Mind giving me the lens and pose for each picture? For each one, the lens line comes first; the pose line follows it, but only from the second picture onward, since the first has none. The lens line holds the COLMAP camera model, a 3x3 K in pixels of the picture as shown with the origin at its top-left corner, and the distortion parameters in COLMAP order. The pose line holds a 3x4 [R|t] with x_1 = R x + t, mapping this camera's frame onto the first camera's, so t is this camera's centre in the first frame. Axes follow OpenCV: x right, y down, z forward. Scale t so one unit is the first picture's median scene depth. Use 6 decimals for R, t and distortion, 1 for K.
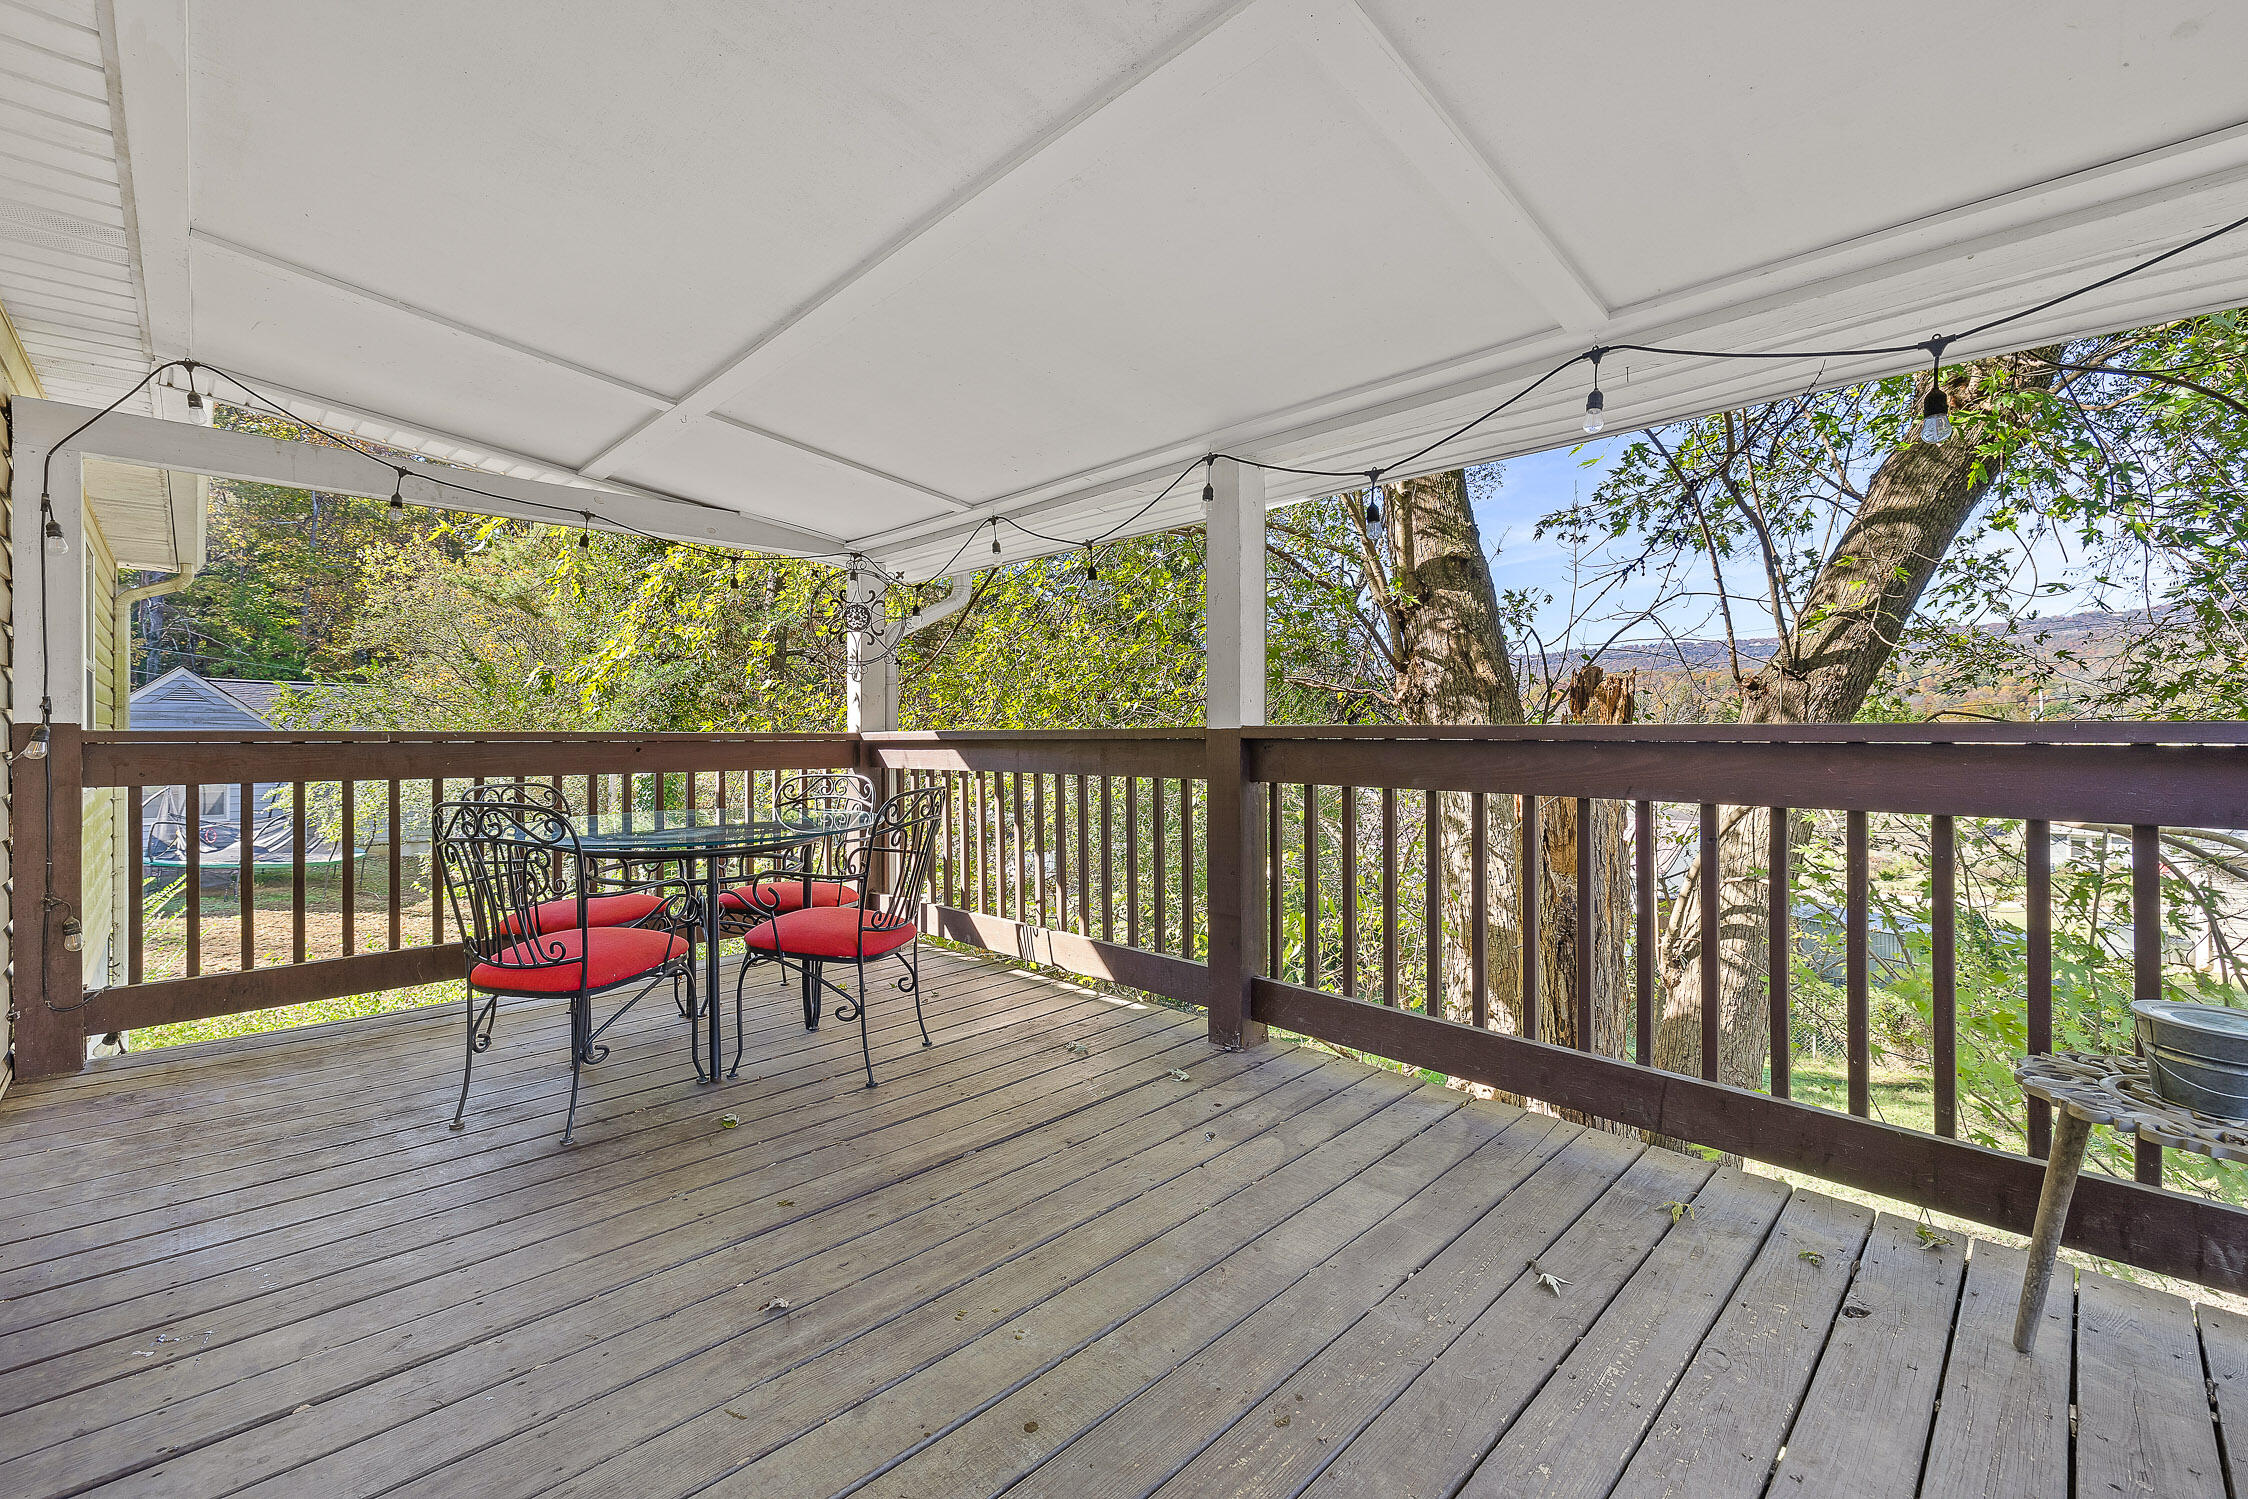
lens RADIAL K [[949.0, 0, 1118.3], [0, 949.0, 734.9], [0, 0, 1]] dist [-0.000826, -0.000125]
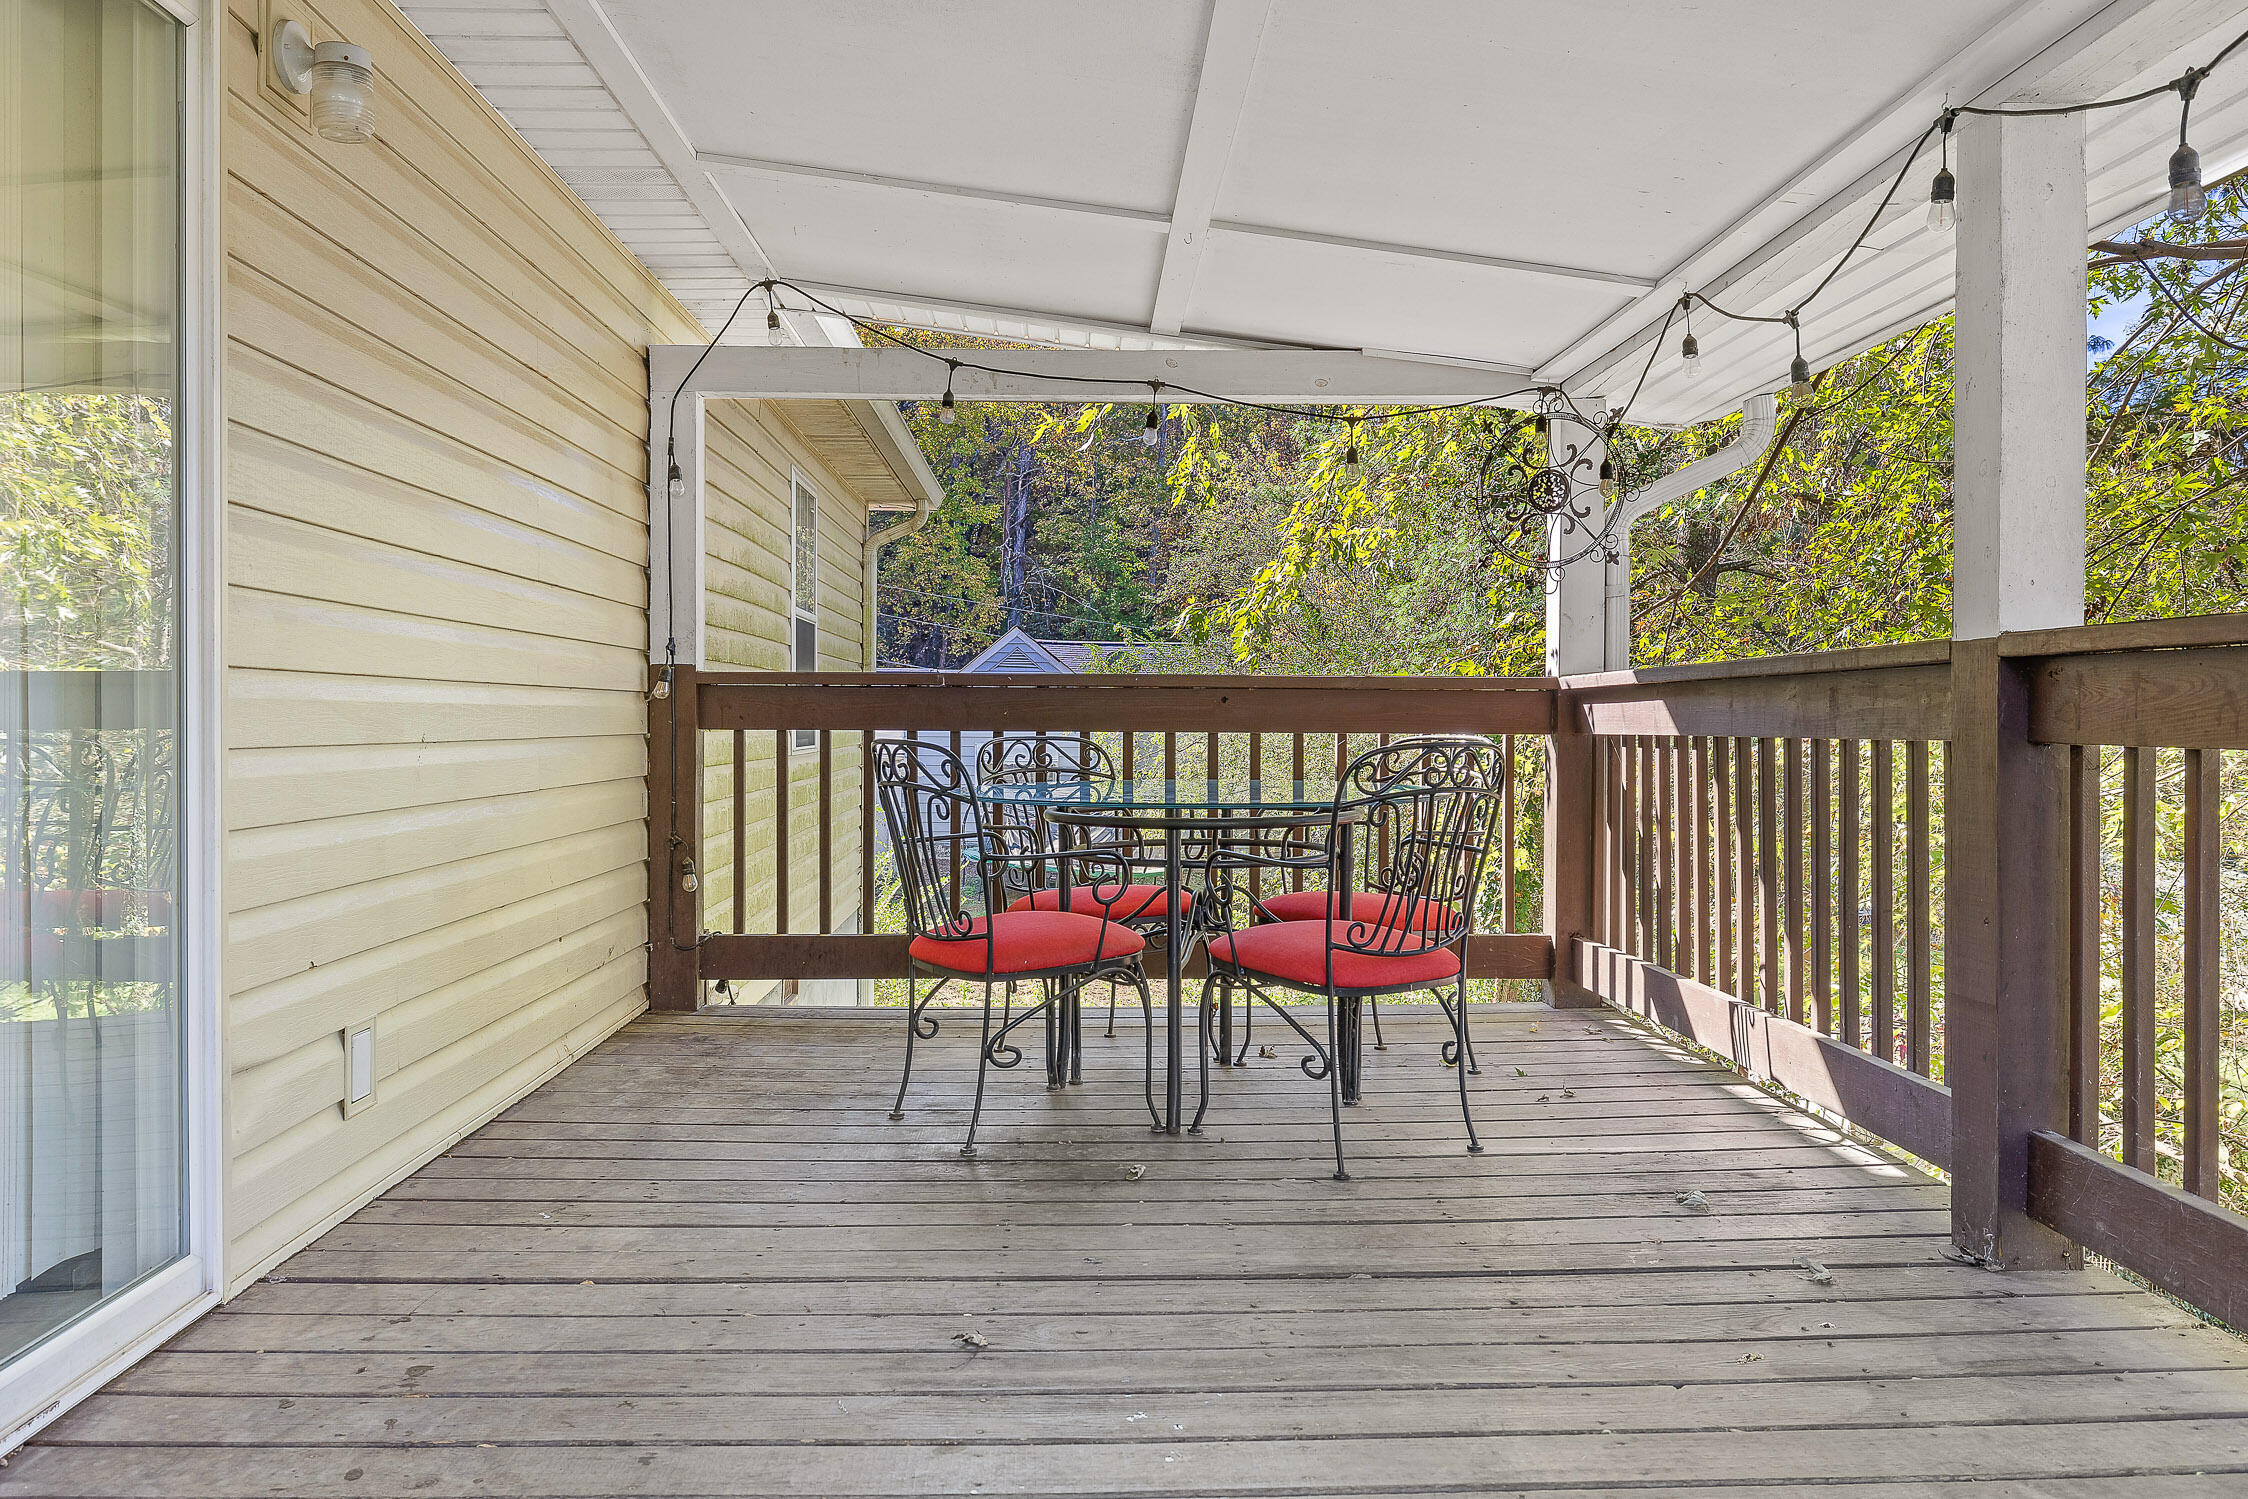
lens RADIAL K [[1649.3, 0, 1121.6], [0, 1649.3, 727.9], [0, 0, 1]] dist [-0.002453, -0.002313]
pose [[0.733249, 0.008232, -0.679911, 0.382100], [-0.004733, 0.999964, 0.007003, 0.037507], [0.679944, -0.001917, 0.733261, 0.029906]]
